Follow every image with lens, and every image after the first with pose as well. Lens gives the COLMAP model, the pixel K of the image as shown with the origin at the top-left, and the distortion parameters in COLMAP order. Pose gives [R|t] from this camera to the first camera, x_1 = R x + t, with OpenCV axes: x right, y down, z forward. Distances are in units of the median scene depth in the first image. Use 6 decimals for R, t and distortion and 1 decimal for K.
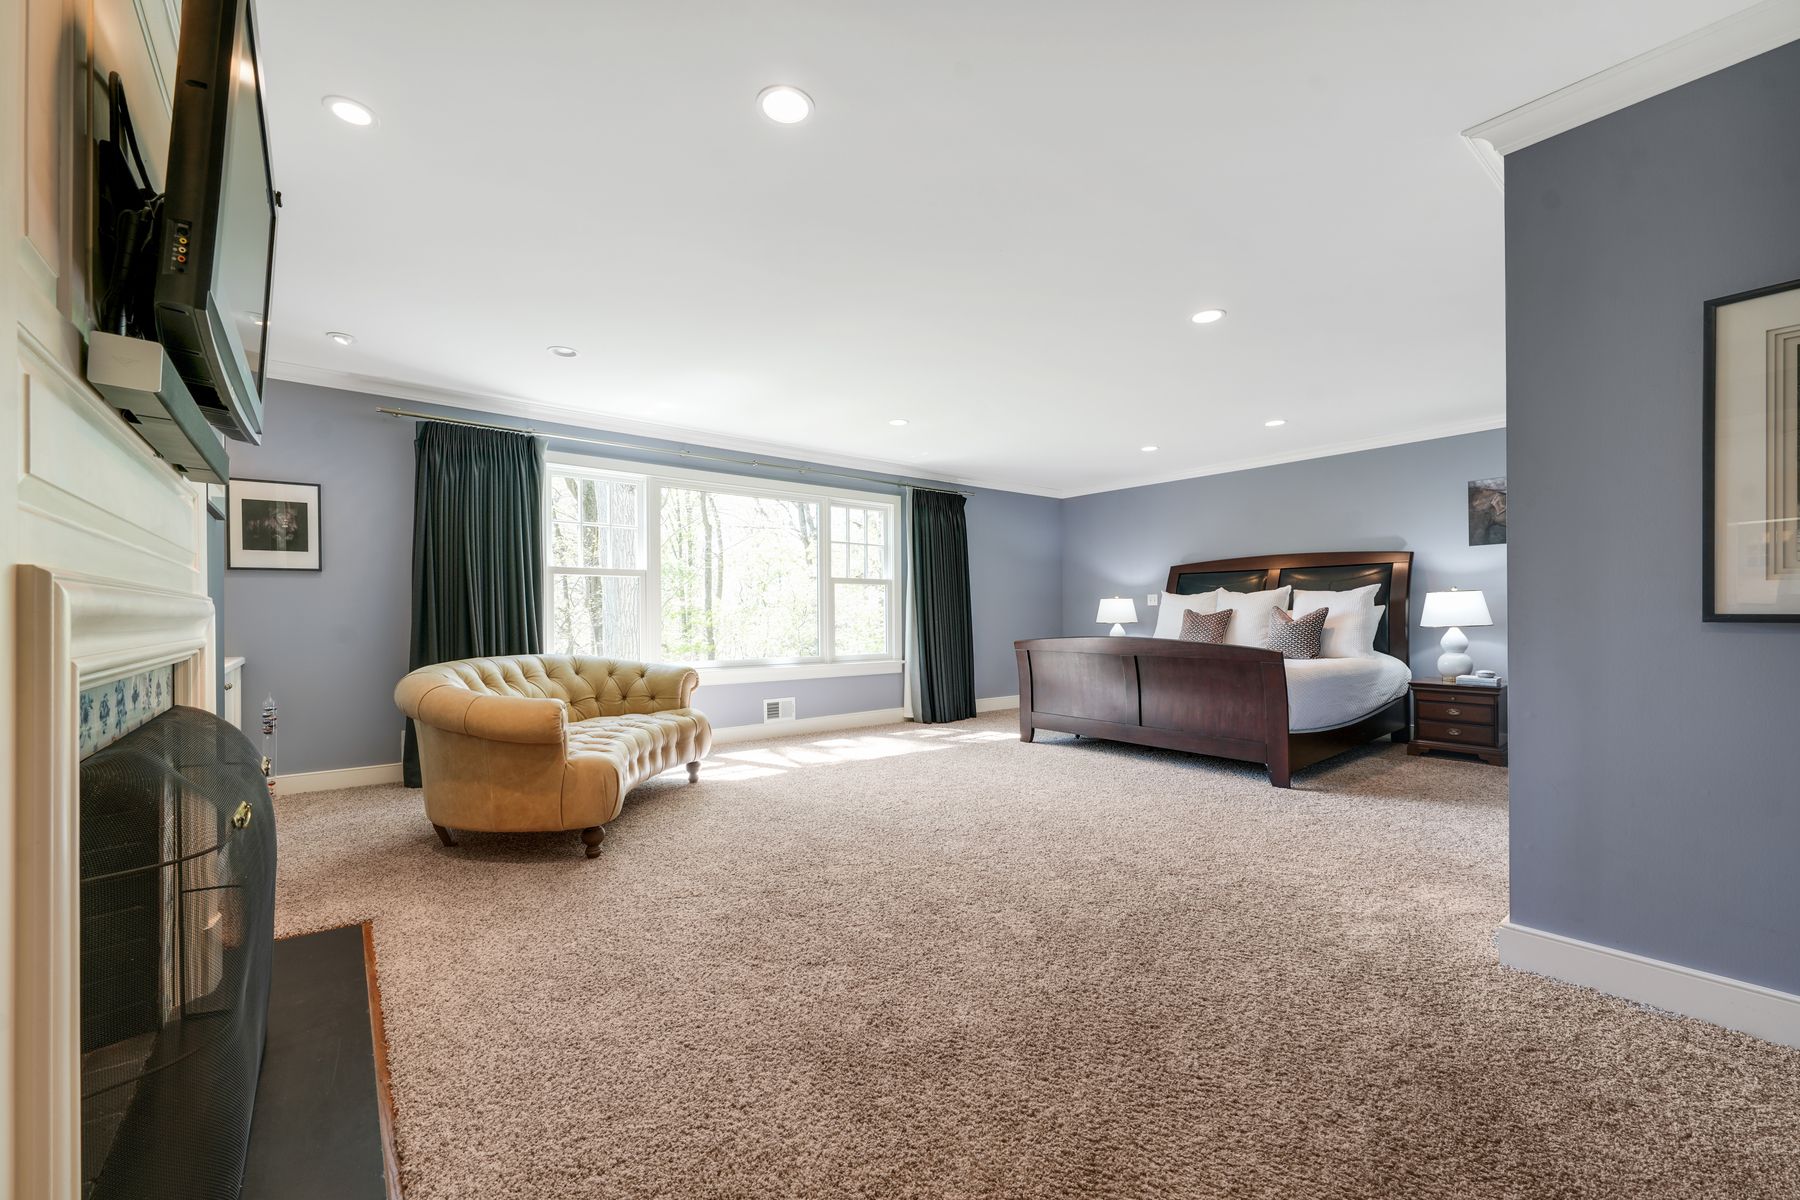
lens RADIAL K [[714.2, 0, 893.9], [0, 714.2, 609.5], [0, 0, 1]] dist [-0.003717, 0.001089]
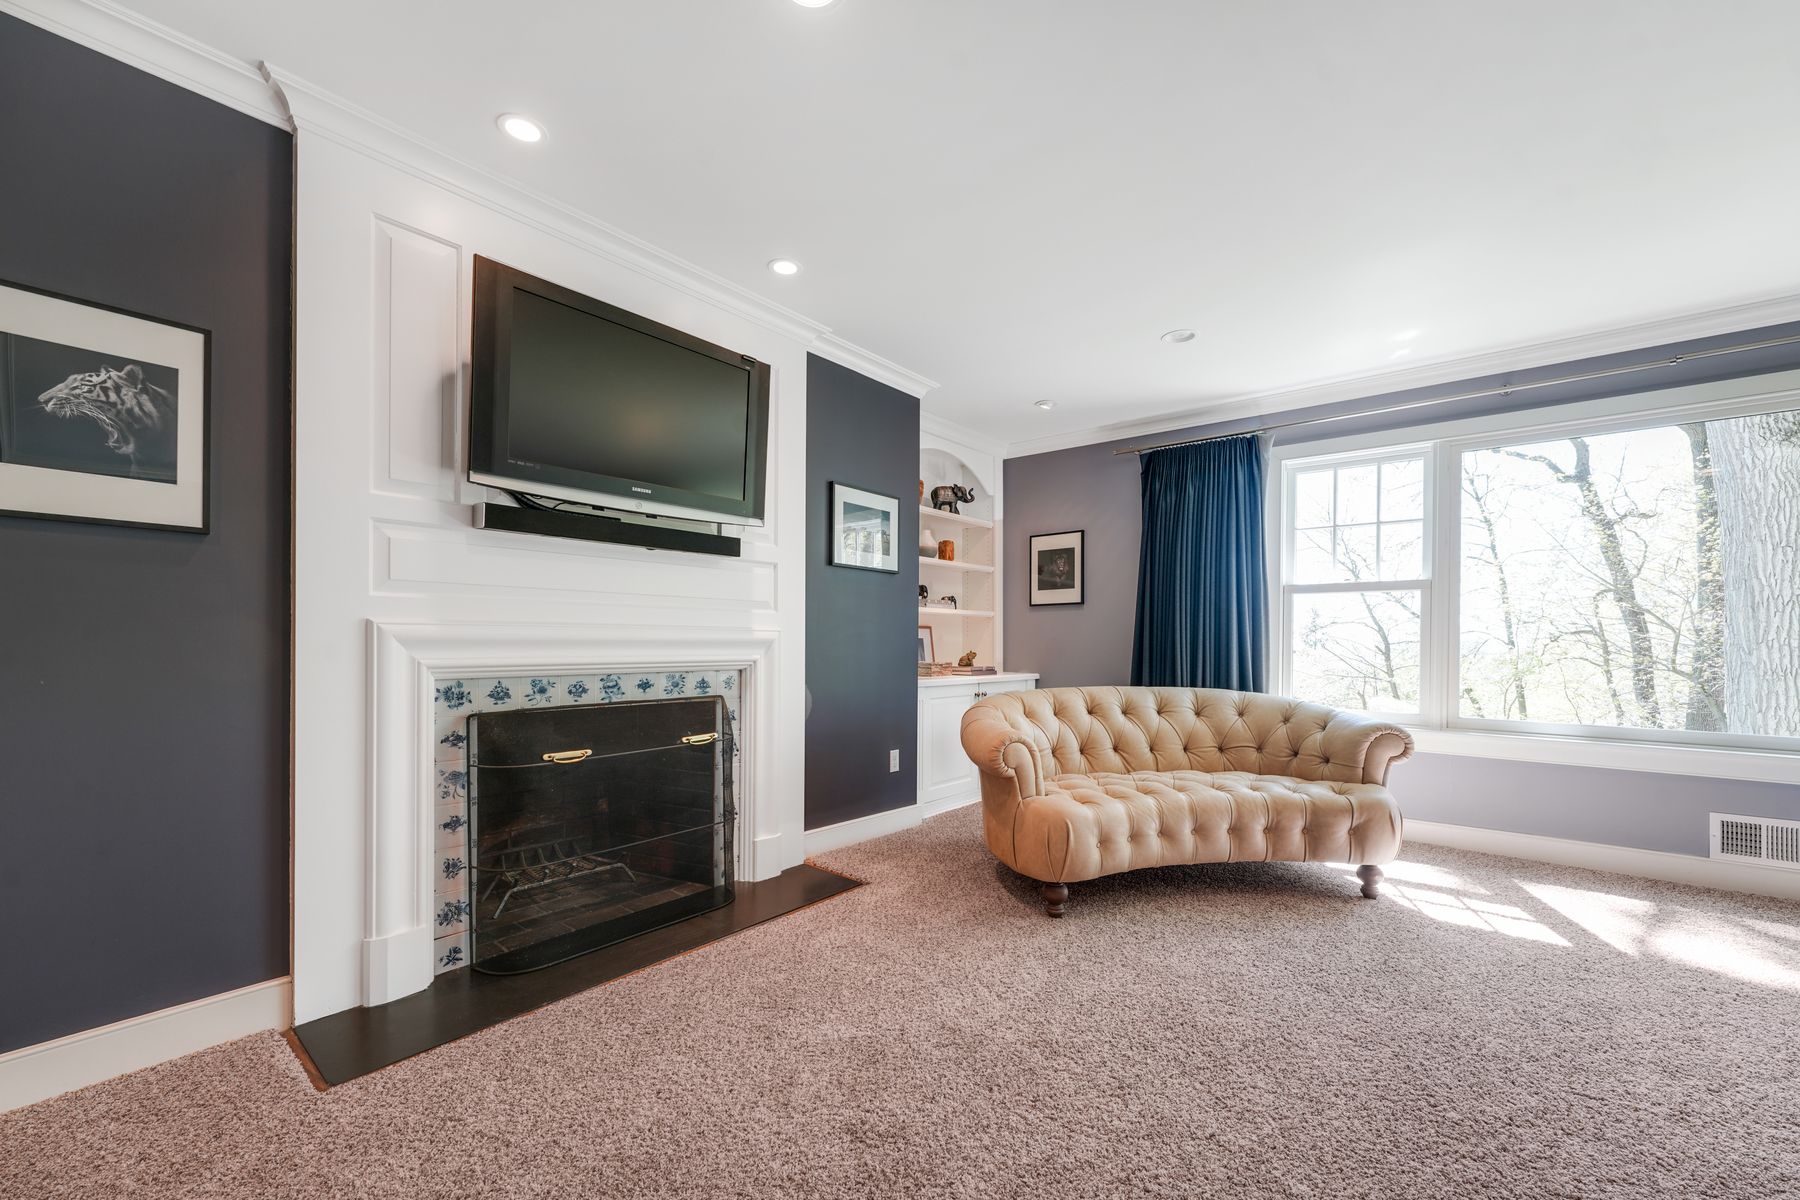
lens RADIAL K [[714.2, 0, 851.9], [0, 714.2, 639.6], [0, 0, 1]] dist [-0.003717, 0.001089]
pose [[0.197470, 0.003566, -0.980302, 0.274575], [-0.000552, 0.999994, 0.003526, 0.000813], [0.980309, -0.000155, 0.197471, 0.400856]]
